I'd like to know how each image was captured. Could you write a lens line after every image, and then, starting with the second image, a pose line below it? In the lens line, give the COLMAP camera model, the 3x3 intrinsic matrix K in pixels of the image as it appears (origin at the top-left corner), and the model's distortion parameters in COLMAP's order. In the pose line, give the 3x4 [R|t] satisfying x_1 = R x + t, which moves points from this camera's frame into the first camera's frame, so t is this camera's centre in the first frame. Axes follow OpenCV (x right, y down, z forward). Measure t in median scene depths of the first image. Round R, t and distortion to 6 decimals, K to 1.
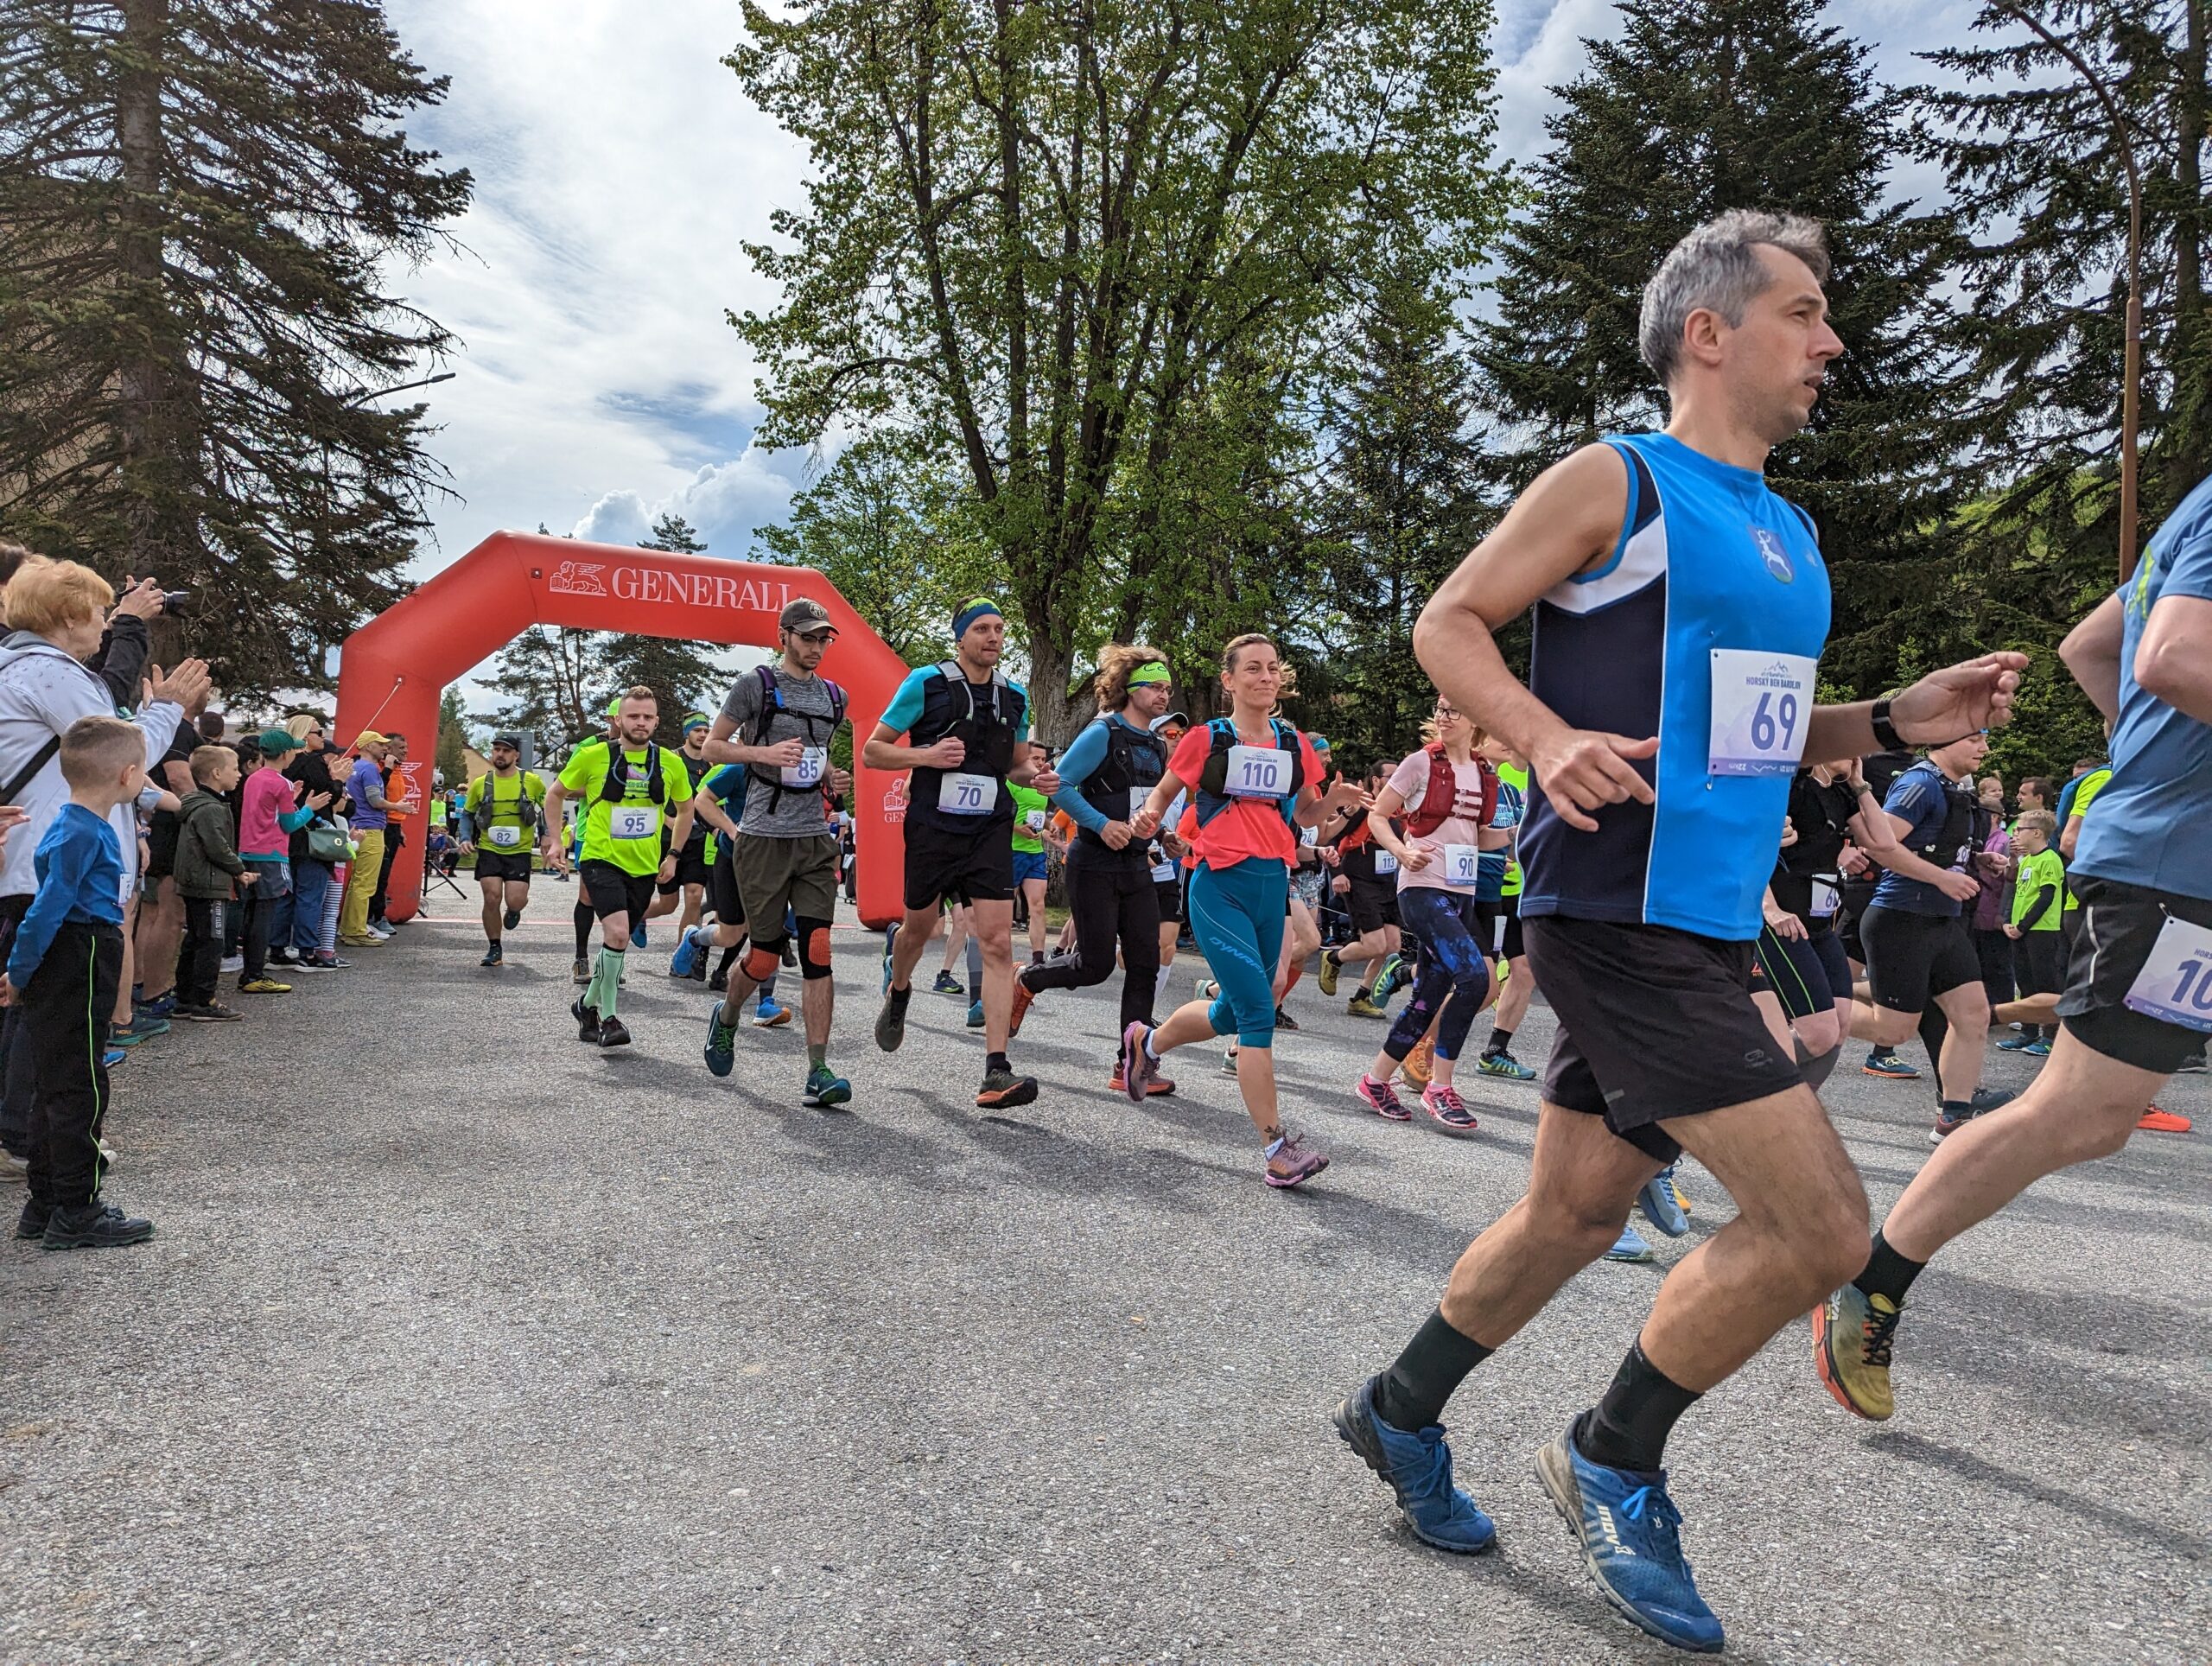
lens RADIAL K [[1596.2, 0, 1111.1], [0, 1596.2, 826.6], [0, 0, 1]] dist [0.009114, -0.001665]
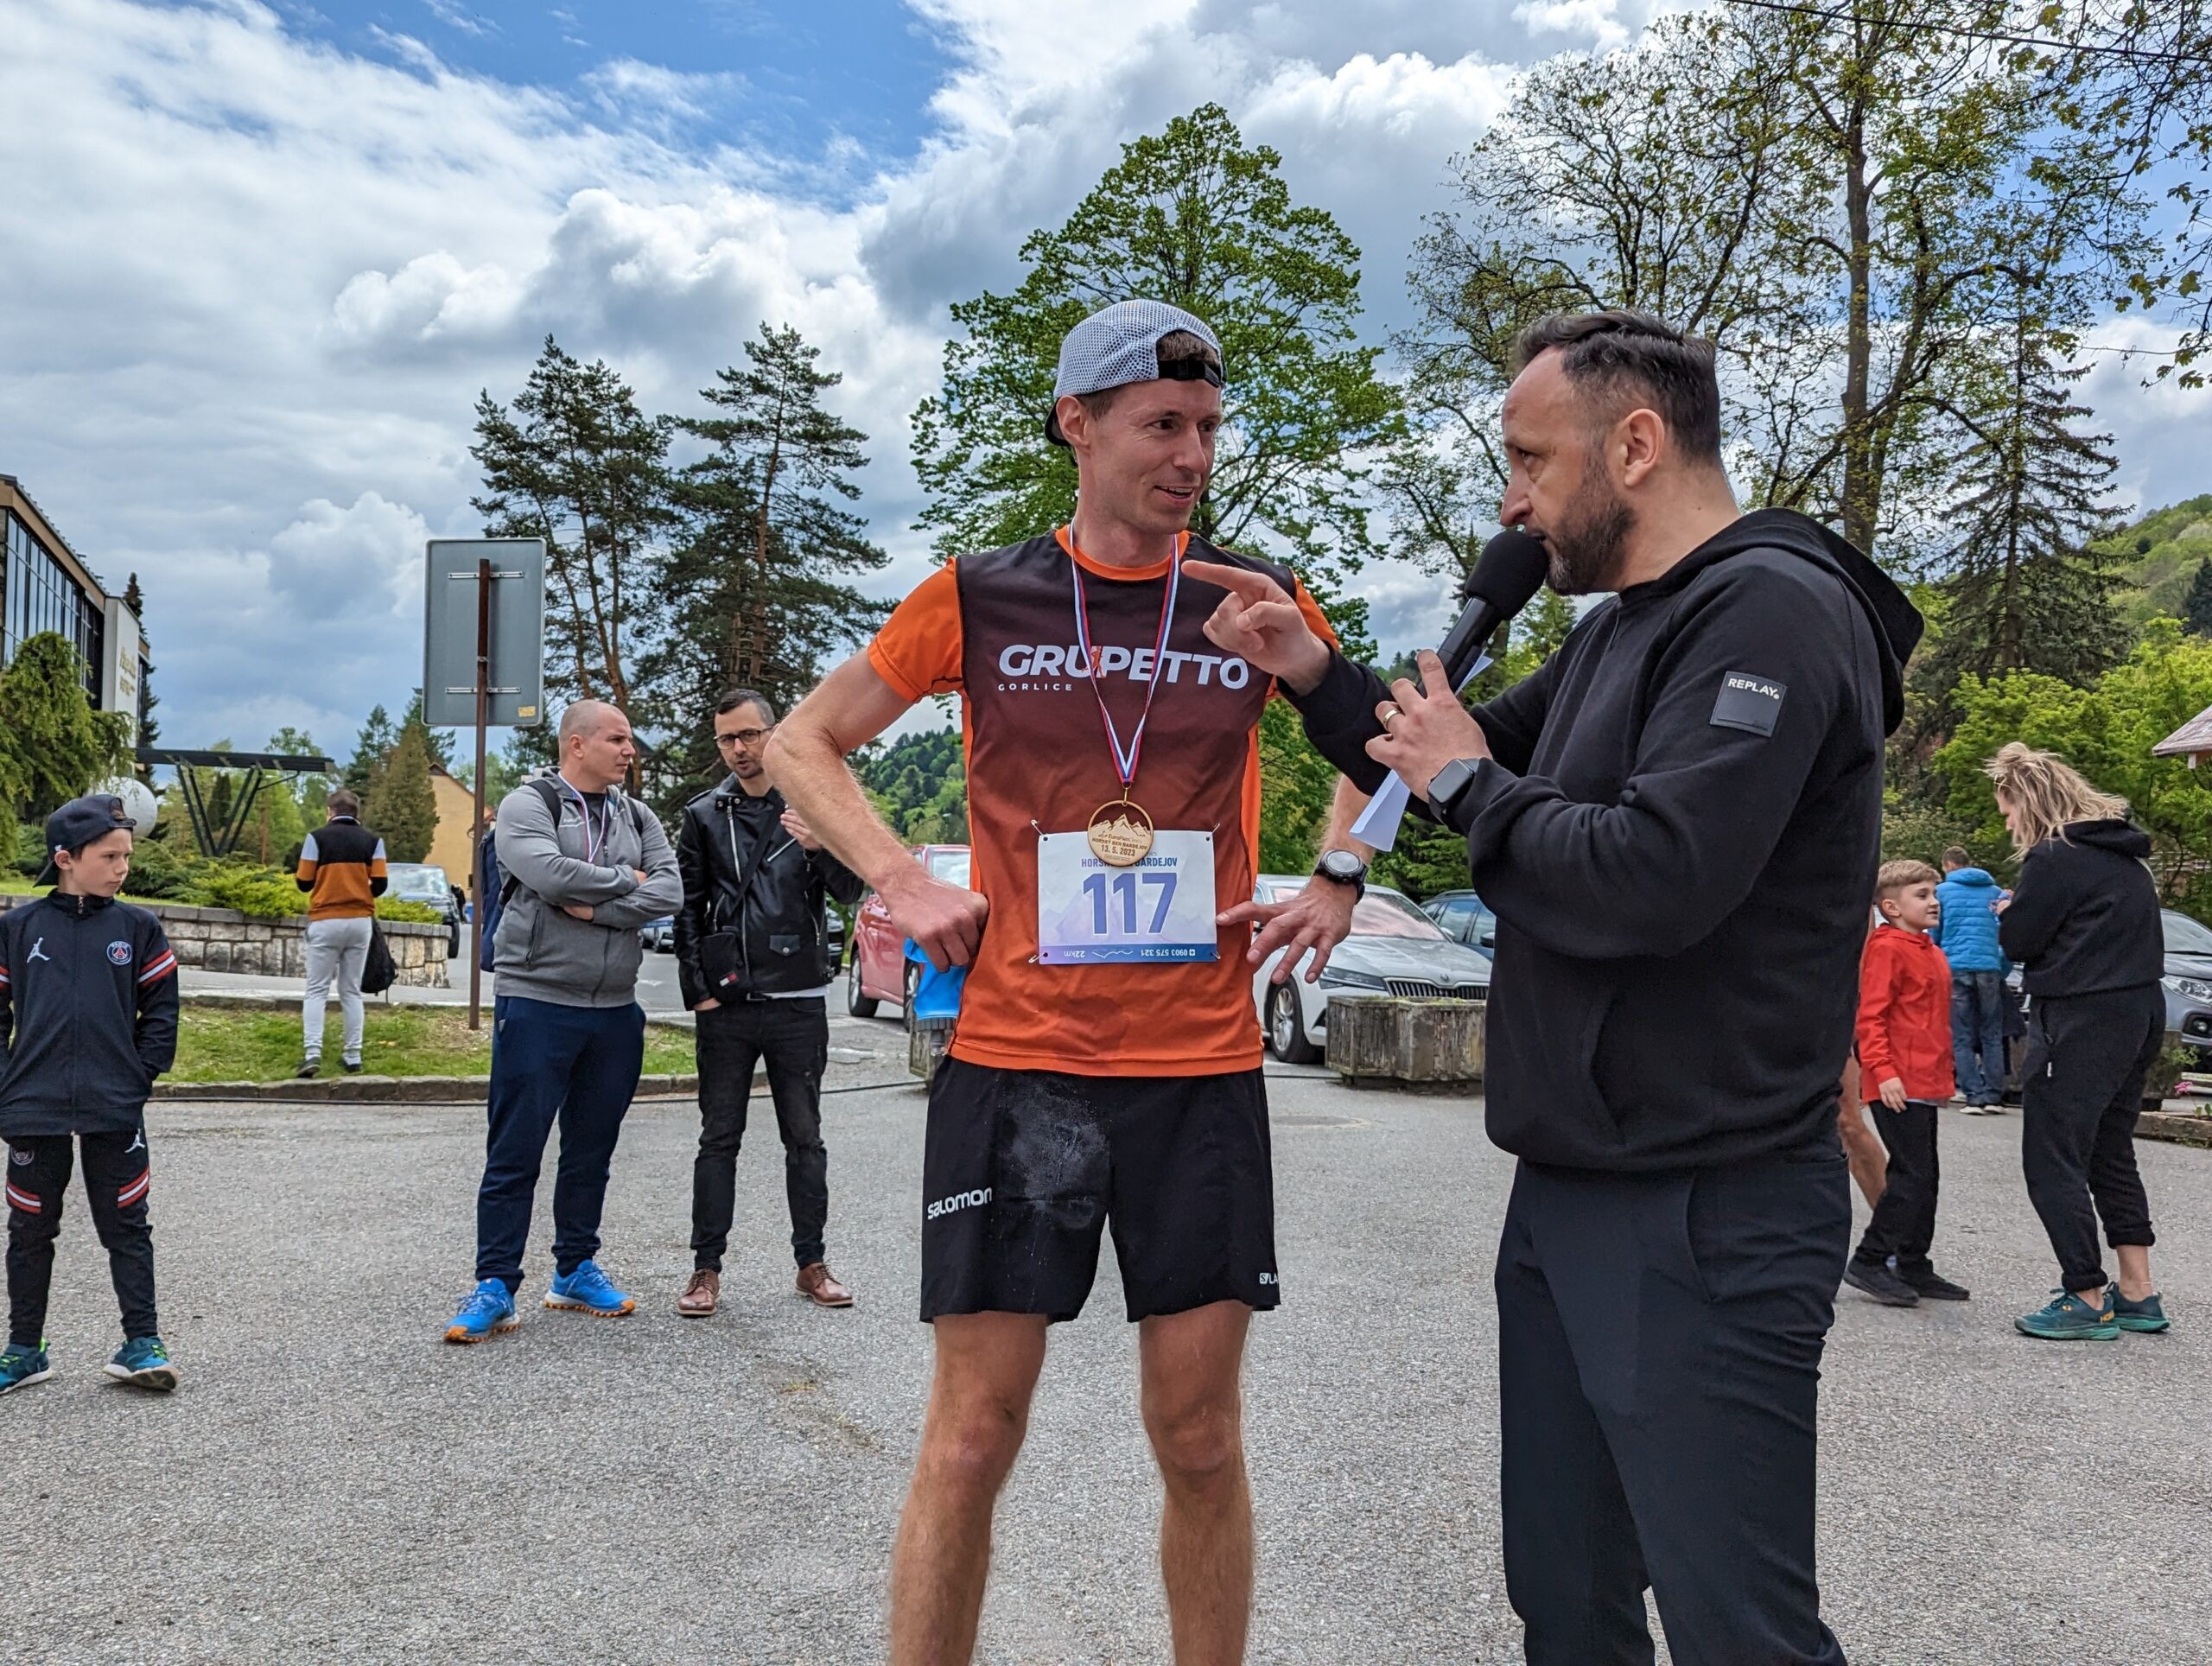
lens RADIAL K [[1596.2, 0, 1100.0], [0, 1596.2, 844.1], [0, 0, 1]] dist [0.009114, -0.001665]
pose [[0.999750, -0.020337, -0.009243, -0.158610], [0.020159, 0.999616, -0.019003, 0.000021], [0.009626, 0.018812, 0.999777, 0.439500]]
